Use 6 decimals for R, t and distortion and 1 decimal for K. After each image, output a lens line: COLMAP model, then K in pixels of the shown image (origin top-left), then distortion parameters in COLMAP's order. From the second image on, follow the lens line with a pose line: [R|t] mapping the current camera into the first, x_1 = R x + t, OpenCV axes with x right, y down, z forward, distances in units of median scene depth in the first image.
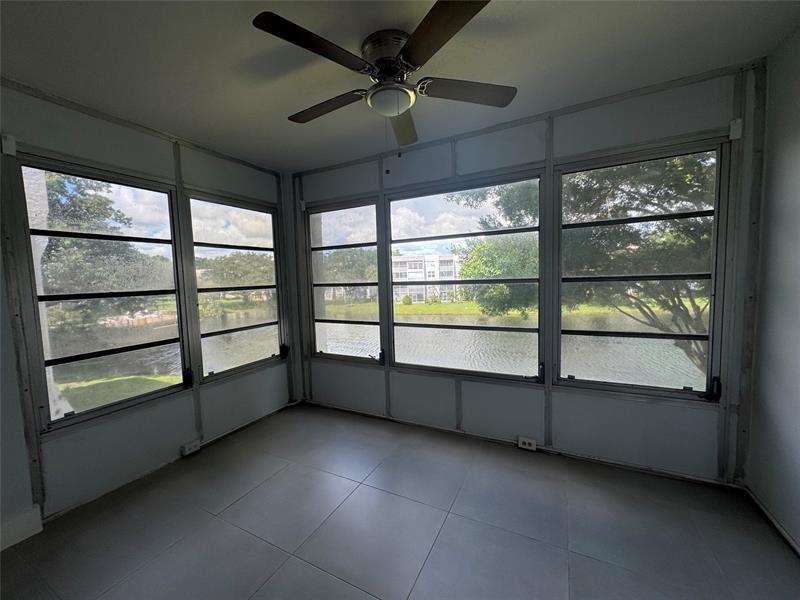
lens RADIAL K [[323.7, 0, 400.0], [0, 323.7, 300.0], [0, 0, 1]] dist [0.000112, 0.000039]
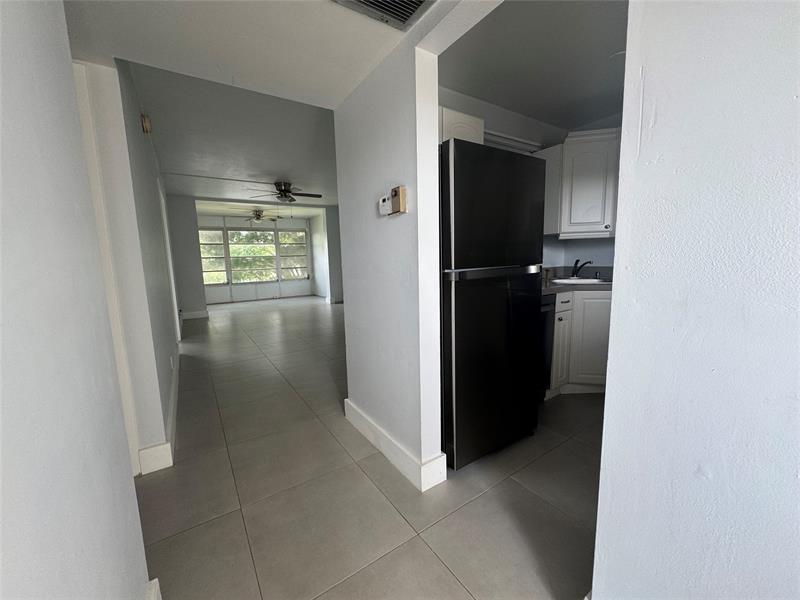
lens RADIAL K [[323.7, 0, 400.0], [0, 323.7, 300.0], [0, 0, 1]] dist [0.000112, 0.000039]
pose [[0.478255, -0.104833, 0.871942, -2.474465], [0.077261, 0.994023, 0.077134, 0.300659], [-0.874816, 0.030477, 0.483496, -2.381846]]
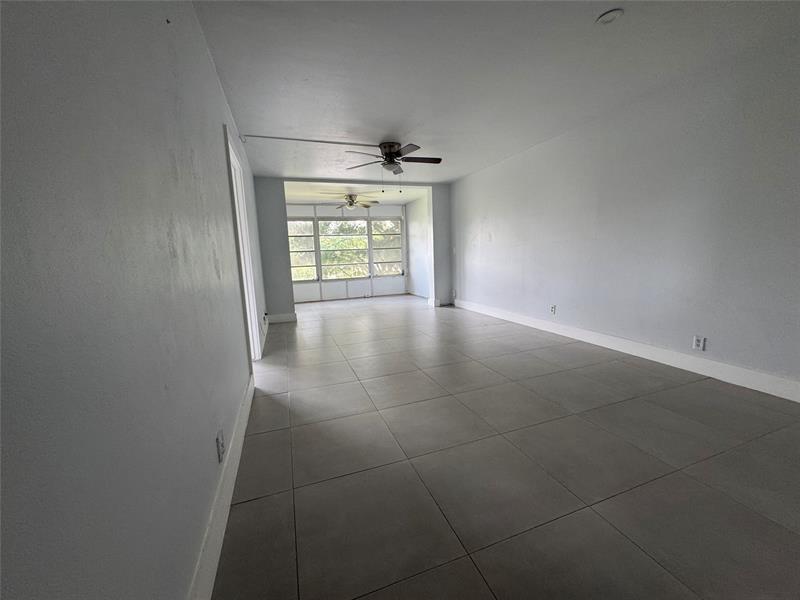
lens RADIAL K [[323.7, 0, 400.0], [0, 323.7, 300.0], [0, 0, 1]] dist [0.000112, 0.000039]
pose [[0.671722, -0.106822, 0.733062, -2.027839], [0.074702, 0.994272, 0.076435, 0.256988], [-0.737028, 0.003418, 0.675854, -1.699014]]
